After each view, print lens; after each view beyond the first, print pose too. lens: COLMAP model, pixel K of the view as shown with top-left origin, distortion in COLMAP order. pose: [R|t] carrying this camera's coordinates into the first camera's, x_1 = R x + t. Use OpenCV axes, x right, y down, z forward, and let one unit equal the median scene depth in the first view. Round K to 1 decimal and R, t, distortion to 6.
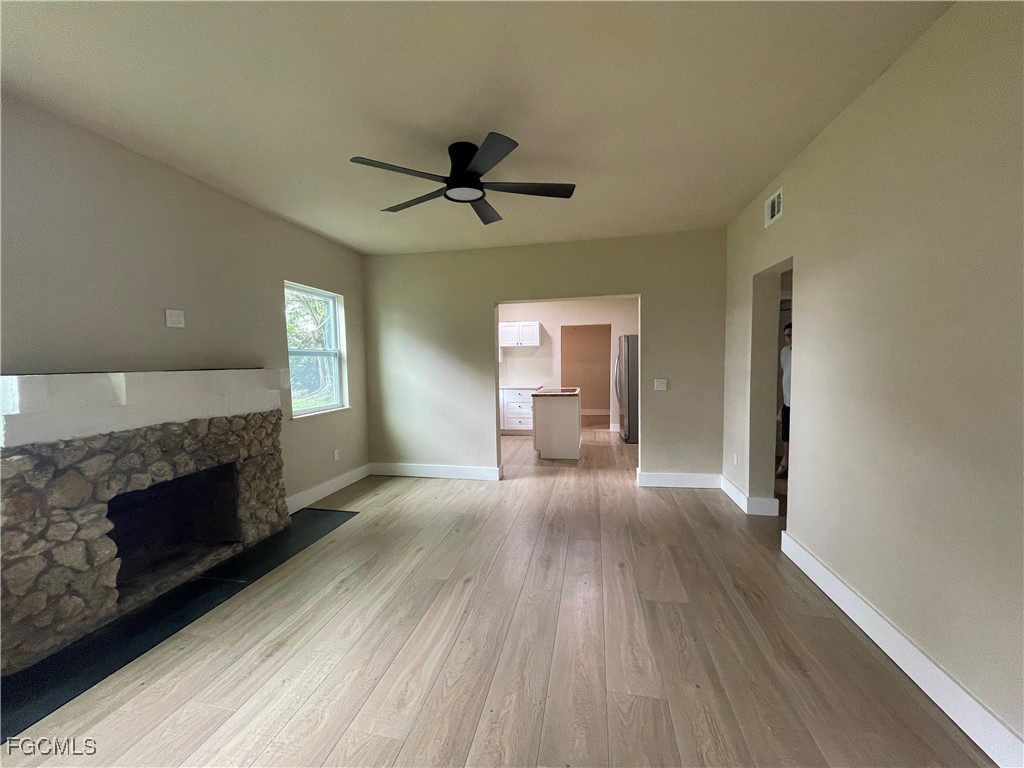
lens RADIAL K [[413.0, 0, 507.3], [0, 413.0, 386.1], [0, 0, 1]] dist [-0.003682, 0.002950]
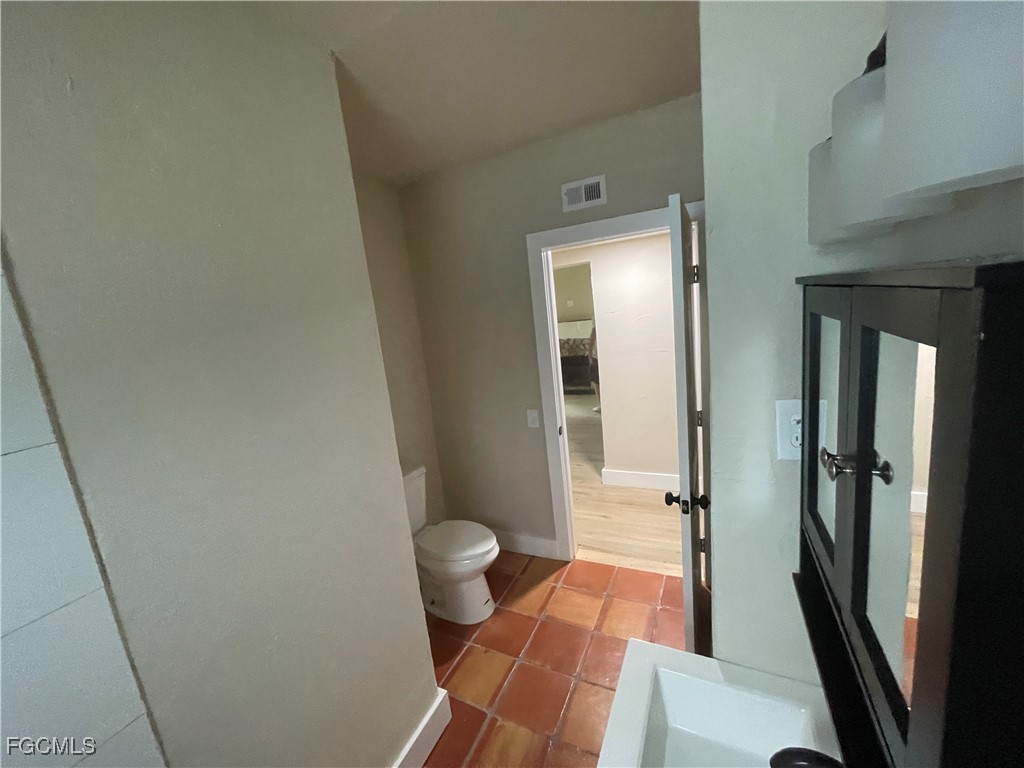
lens RADIAL K [[412.1, 0, 507.5], [0, 412.1, 386.3], [0, 0, 1]] dist [-0.000220, 0.000287]
pose [[-0.251081, 0.216634, -0.943413, 1.903025], [0.058624, 0.976249, 0.208572, -0.195782], [0.966189, -0.002938, -0.257817, 1.144648]]
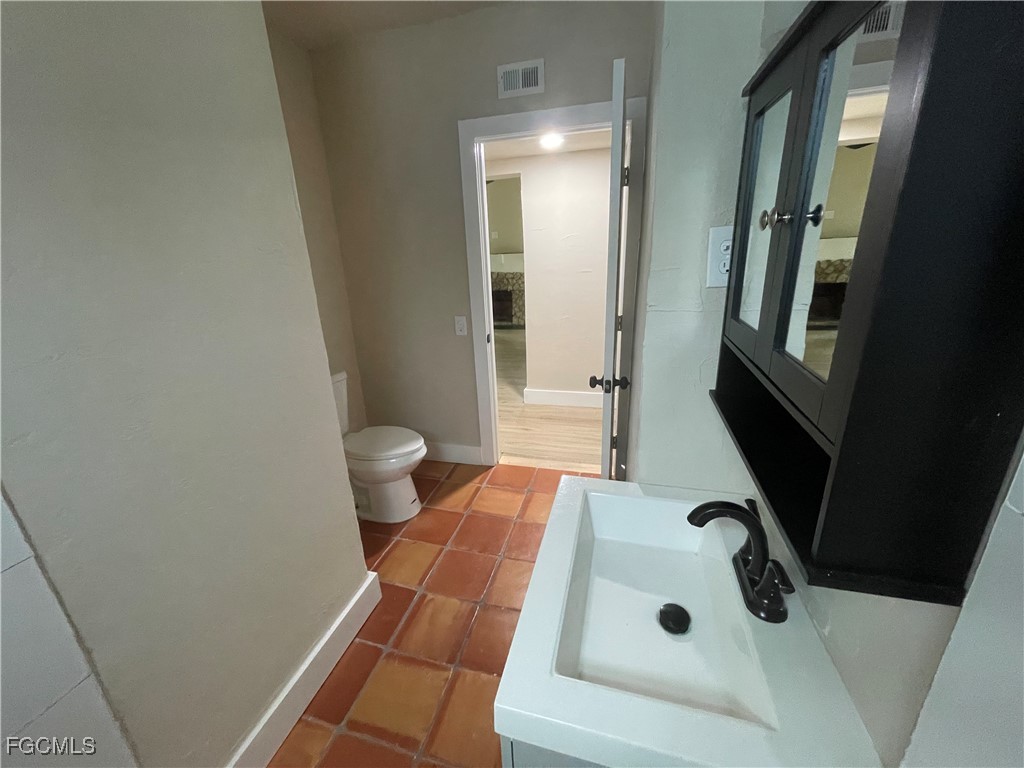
lens RADIAL K [[411.1, 0, 506.1], [0, 411.1, 384.1], [0, 0, 1]] dist [0.000572, -0.000029]
pose [[-0.073163, 0.330451, -0.940983, 1.922256], [-0.010868, 0.943191, 0.332072, -0.119251], [0.997261, 0.034522, -0.065415, 1.126731]]
